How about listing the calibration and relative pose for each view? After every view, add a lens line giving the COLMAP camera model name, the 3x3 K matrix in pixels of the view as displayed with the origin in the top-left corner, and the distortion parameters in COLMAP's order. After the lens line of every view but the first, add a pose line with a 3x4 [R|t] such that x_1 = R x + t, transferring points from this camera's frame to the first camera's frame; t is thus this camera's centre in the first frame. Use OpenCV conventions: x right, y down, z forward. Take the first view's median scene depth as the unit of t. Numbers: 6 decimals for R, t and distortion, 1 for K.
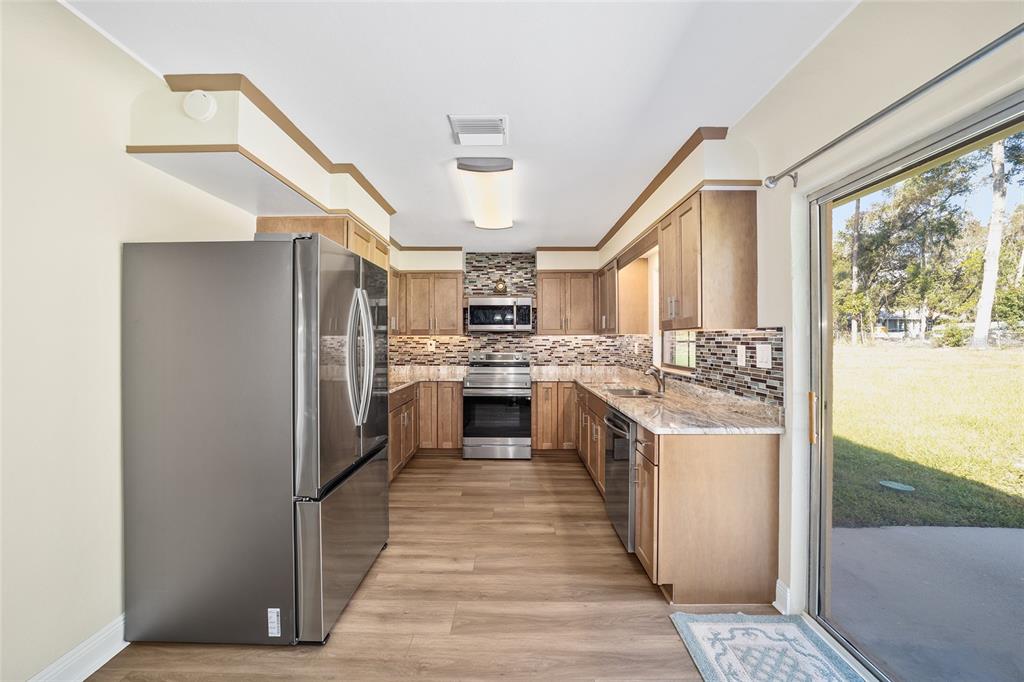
lens RADIAL K [[396.4, 0, 503.0], [0, 396.4, 336.9], [0, 0, 1]] dist [-0.031294, 0.007029]
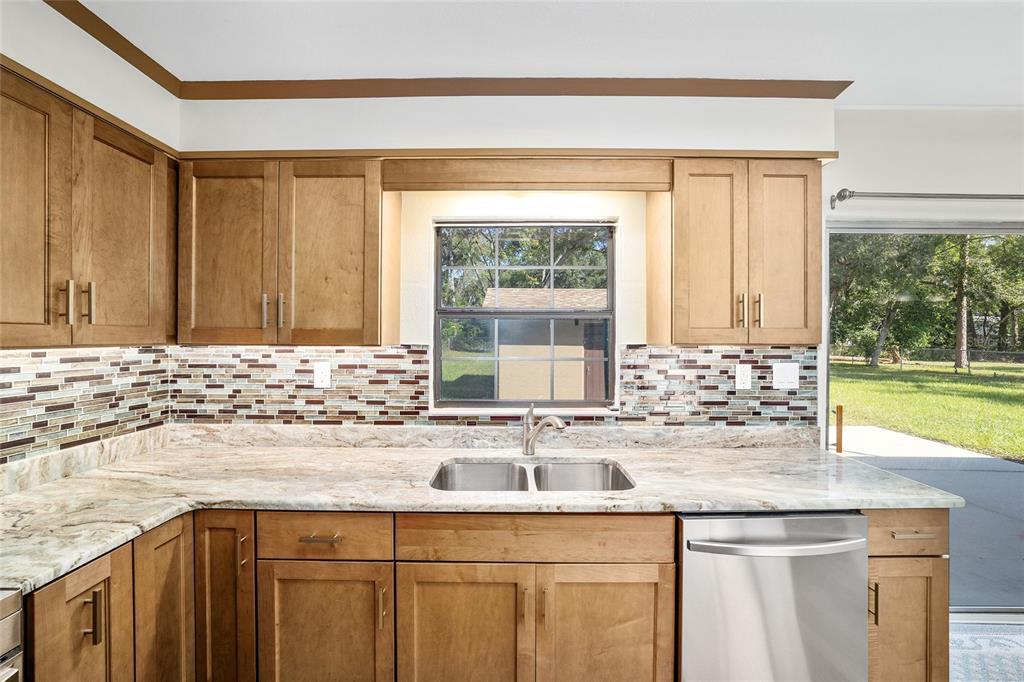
lens RADIAL K [[396.4, 0, 516.7], [0, 396.4, 340.8], [0, 0, 1]] dist [-0.031294, 0.007029]
pose [[-0.018724, -0.006241, 0.999805, -0.119488], [-0.009850, 0.999933, 0.006057, -0.016398], [-0.999776, -0.009735, -0.018784, 0.859123]]
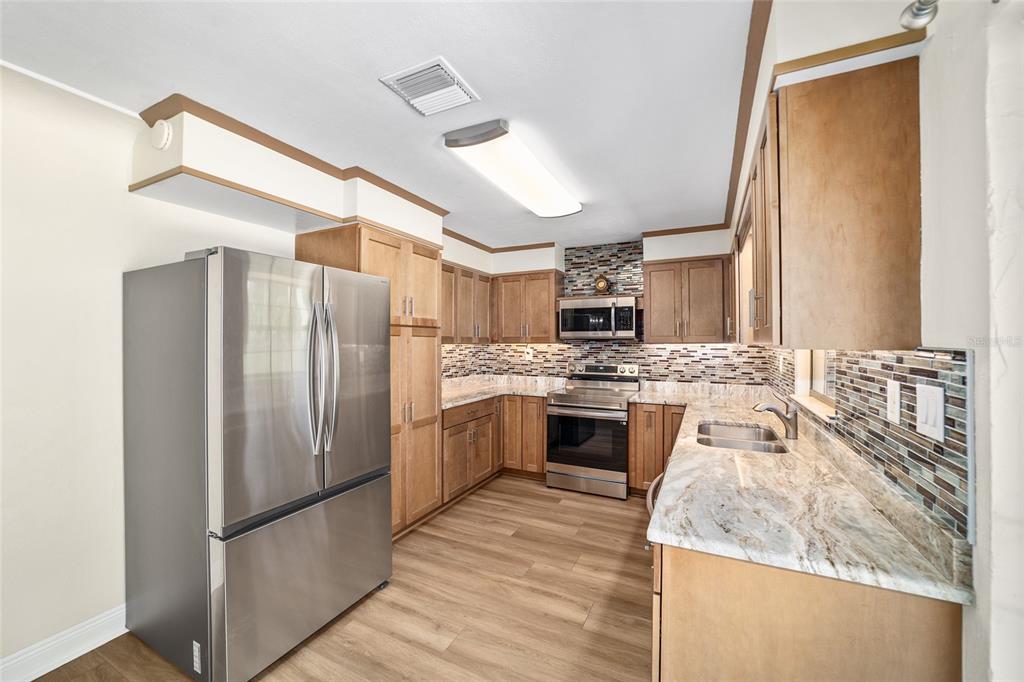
lens RADIAL K [[396.4, 0, 506.7], [0, 396.4, 338.8], [0, 0, 1]] dist [-0.031294, 0.007029]
pose [[0.903269, -0.003861, -0.429058, 0.216191], [0.005131, 0.999985, 0.001802, -0.020208], [0.429044, -0.003829, 0.903275, 0.199874]]
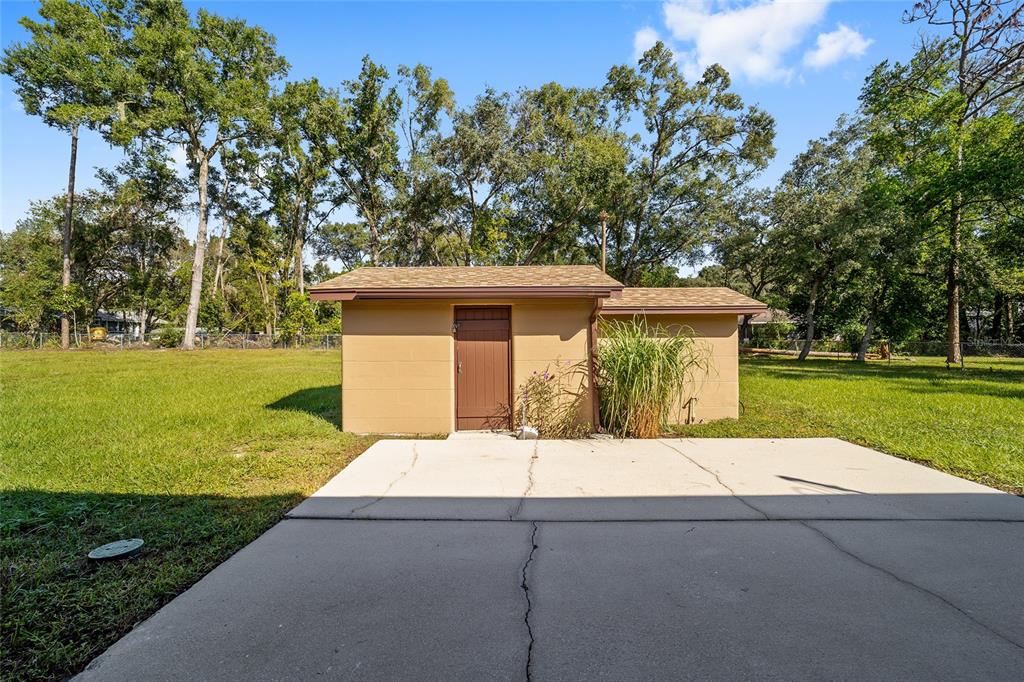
lens RADIAL K [[396.4, 0, 515.9], [0, 396.4, 340.4], [0, 0, 1]] dist [-0.031294, 0.007029]
pose [[-0.025298, -0.000481, 0.999680, 0.321833], [0.001894, 0.999998, 0.000529, 0.033702], [-0.999678, 0.001906, -0.025297, 0.310734]]
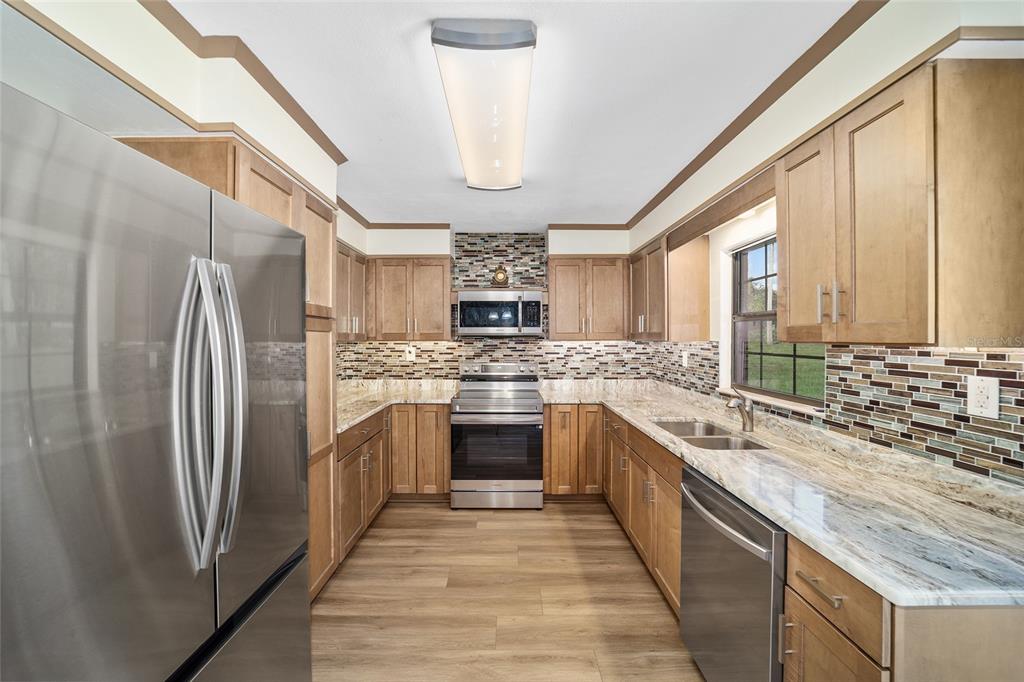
lens RADIAL K [[396.4, 0, 505.7], [0, 396.4, 338.2], [0, 0, 1]] dist [-0.031294, 0.007029]
pose [[0.999706, -0.001039, 0.024236, -0.018408], [0.000805, 0.999953, 0.009699, -0.019982], [-0.024245, -0.009677, 0.999659, 0.293771]]
